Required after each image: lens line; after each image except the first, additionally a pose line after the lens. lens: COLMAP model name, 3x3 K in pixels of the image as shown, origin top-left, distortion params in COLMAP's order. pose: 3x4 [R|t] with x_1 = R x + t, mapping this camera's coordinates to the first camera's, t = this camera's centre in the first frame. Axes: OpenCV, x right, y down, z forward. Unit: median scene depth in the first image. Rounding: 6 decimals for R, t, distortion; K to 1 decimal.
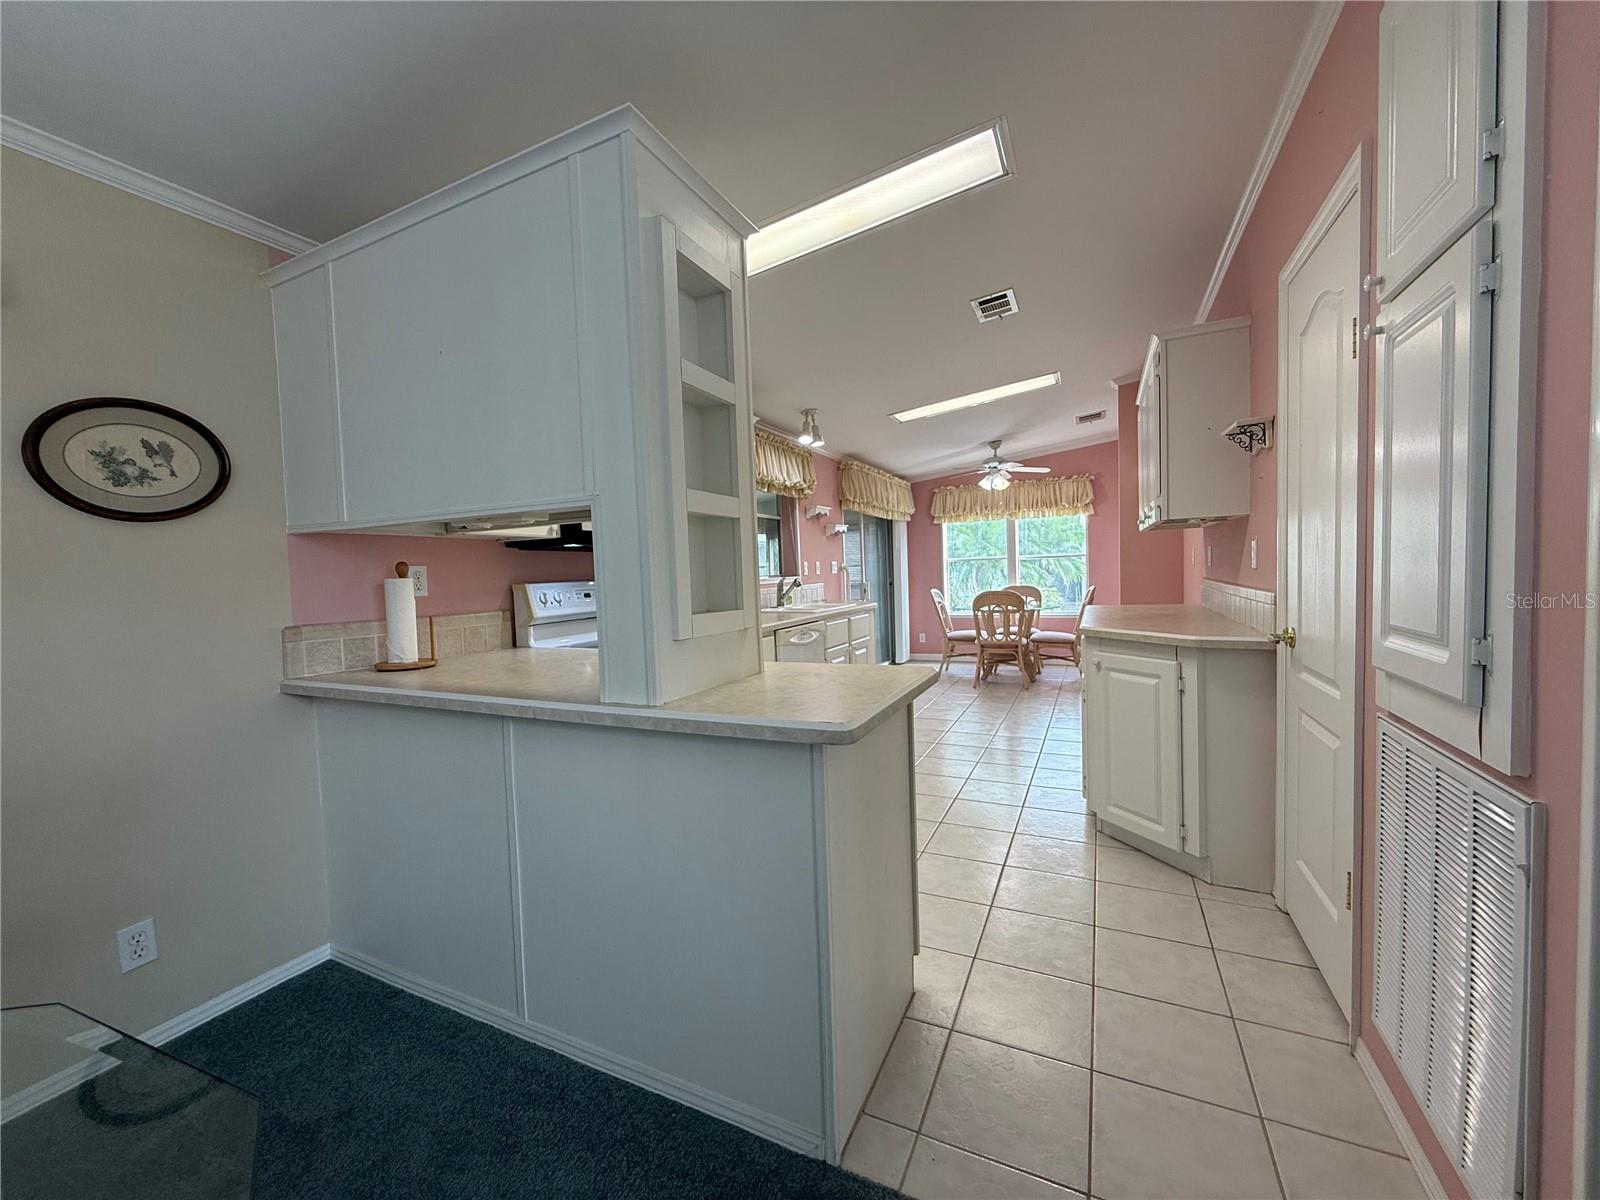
lens RADIAL K [[634.7, 0, 793.4], [0, 634.7, 599.7], [0, 0, 1]] dist [-0.001764, 0.000272]
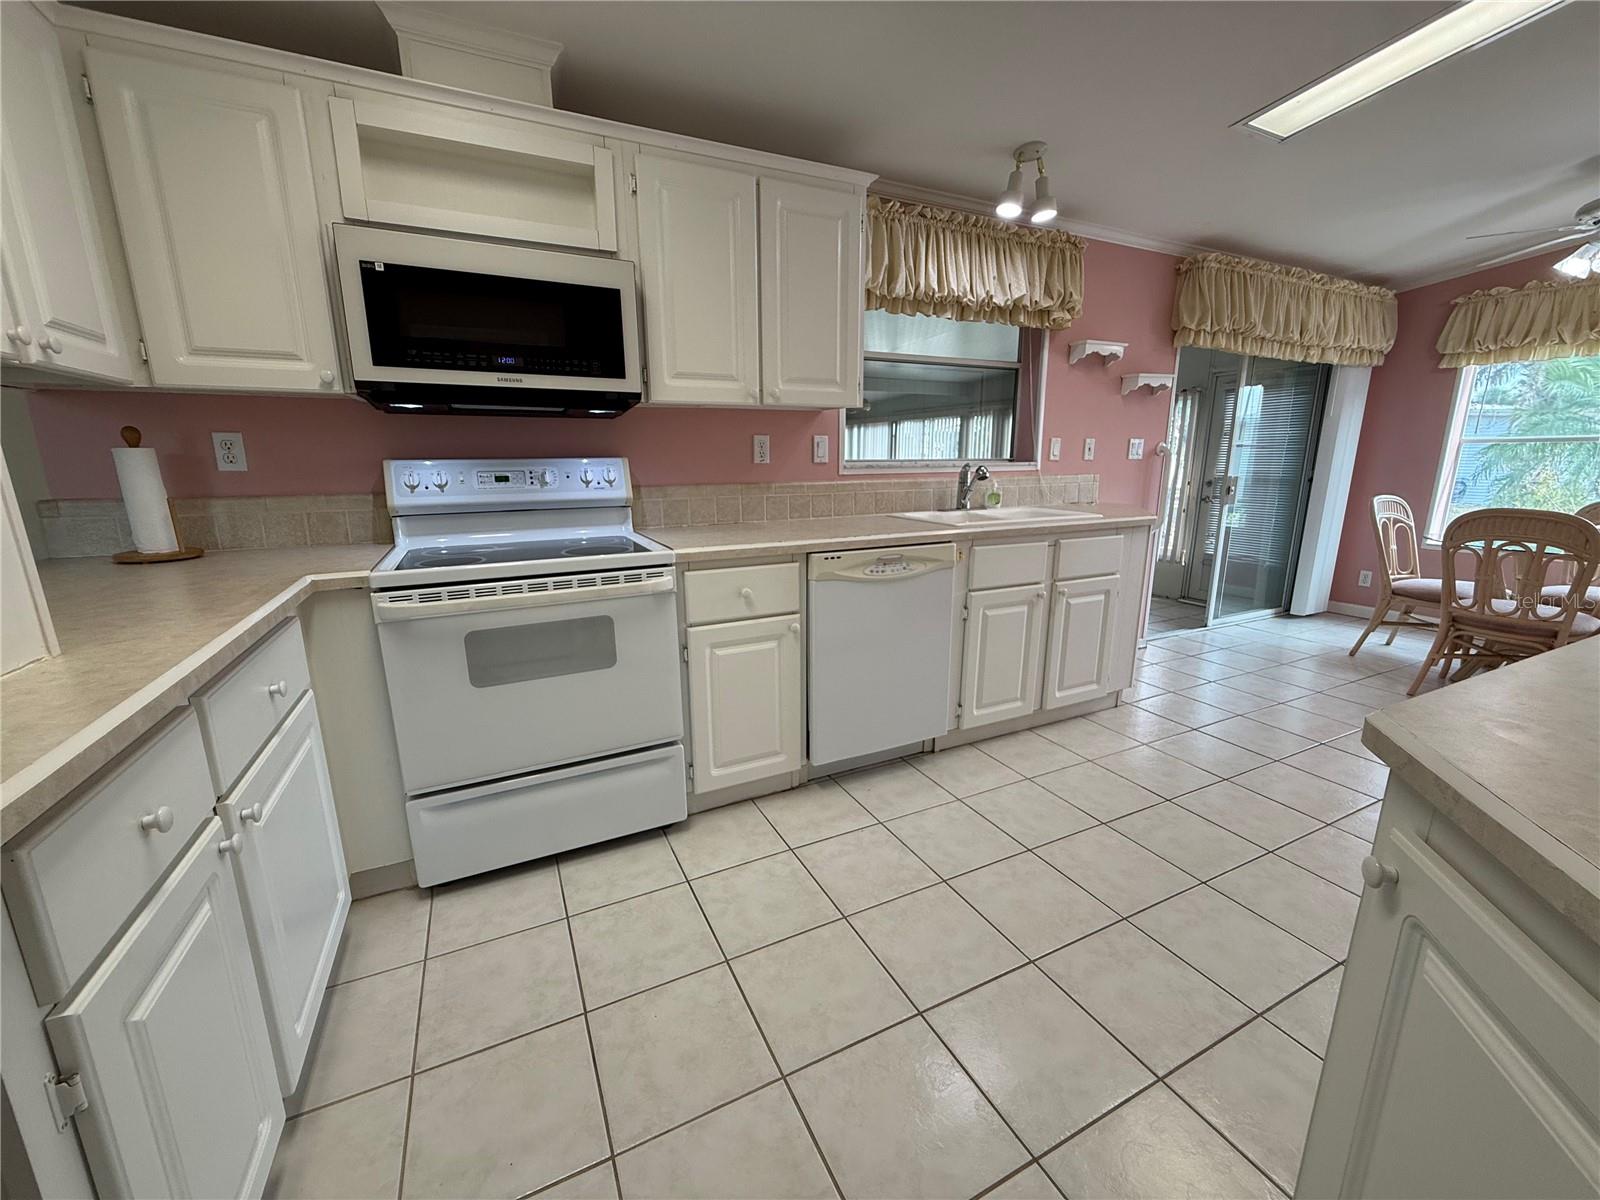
lens RADIAL K [[634.7, 0, 791.1], [0, 634.7, 601.8], [0, 0, 1]] dist [-0.001764, 0.000272]
pose [[0.784575, 0.170739, -0.596062, 0.177893], [-0.050905, 0.975830, 0.212518, -0.018687], [0.617940, -0.136394, 0.774304, 0.285200]]
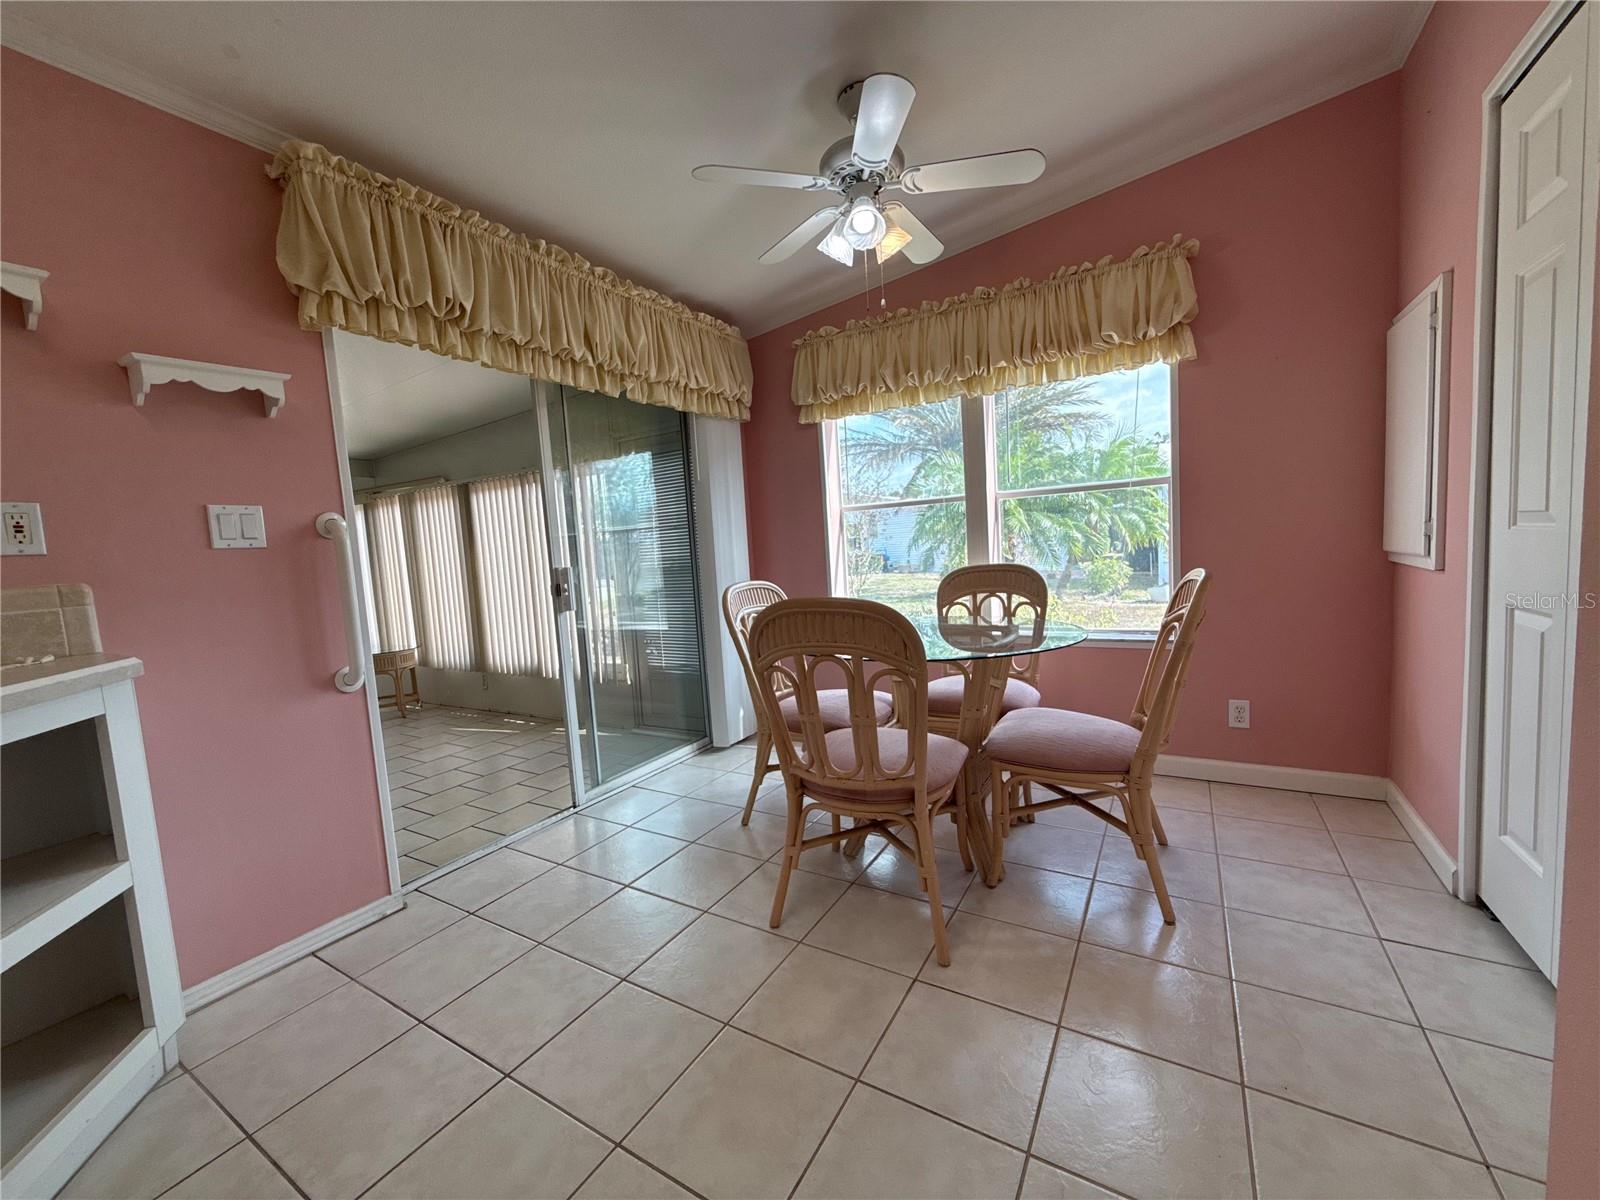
lens RADIAL K [[634.7, 0, 792.1], [0, 634.7, 602.9], [0, 0, 1]] dist [-0.001764, 0.000272]
pose [[0.995218, -0.014211, -0.096635, 0.312080], [0.019225, 0.998506, 0.051149, -0.024498], [0.095764, -0.052762, 0.994005, 0.685924]]
